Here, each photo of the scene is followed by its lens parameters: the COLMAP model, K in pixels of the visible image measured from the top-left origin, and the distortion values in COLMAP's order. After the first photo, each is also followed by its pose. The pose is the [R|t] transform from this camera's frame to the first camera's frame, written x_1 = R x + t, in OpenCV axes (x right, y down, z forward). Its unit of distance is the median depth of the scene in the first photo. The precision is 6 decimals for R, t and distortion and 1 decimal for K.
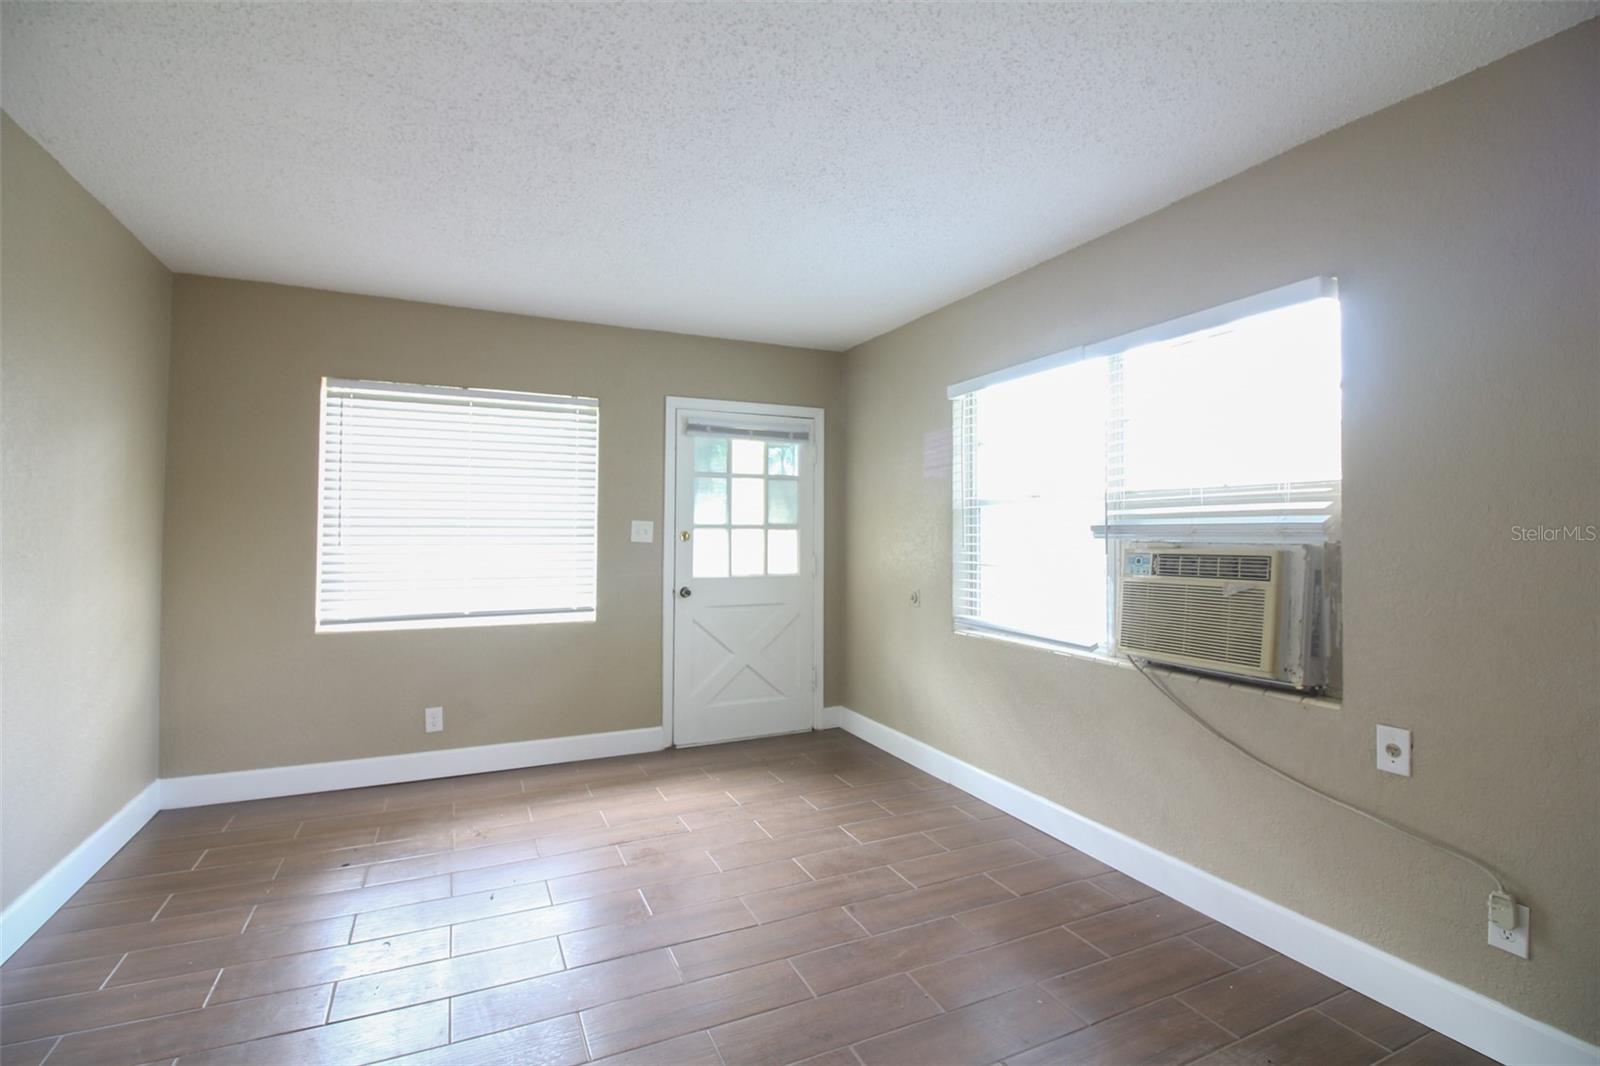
lens RADIAL K [[739.9, 0, 797.8], [0, 739.9, 535.2], [0, 0, 1]] dist [-0.022847, -0.000482]
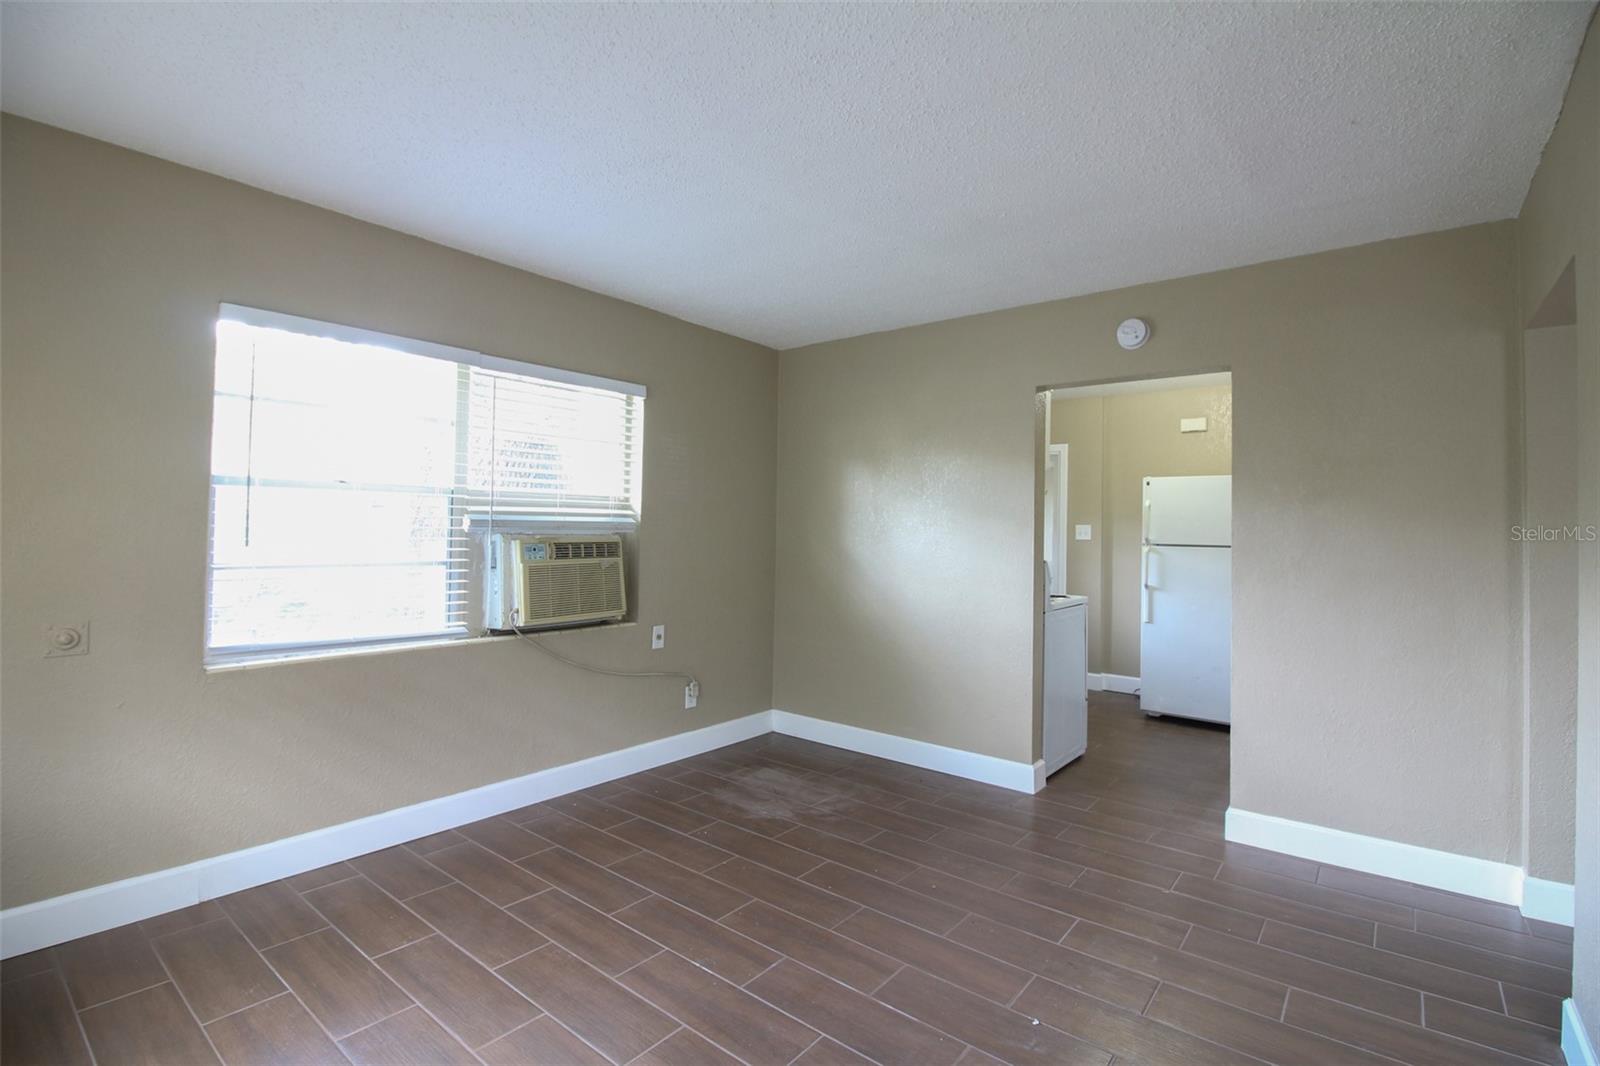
lens RADIAL K [[739.9, 0, 804.5], [0, 739.9, 529.5], [0, 0, 1]] dist [-0.022847, -0.000482]
pose [[-0.443967, 0.002906, 0.896038, -0.913050], [-0.000117, 0.999995, -0.003301, 0.005523], [-0.896043, -0.001570, -0.443964, 1.196226]]
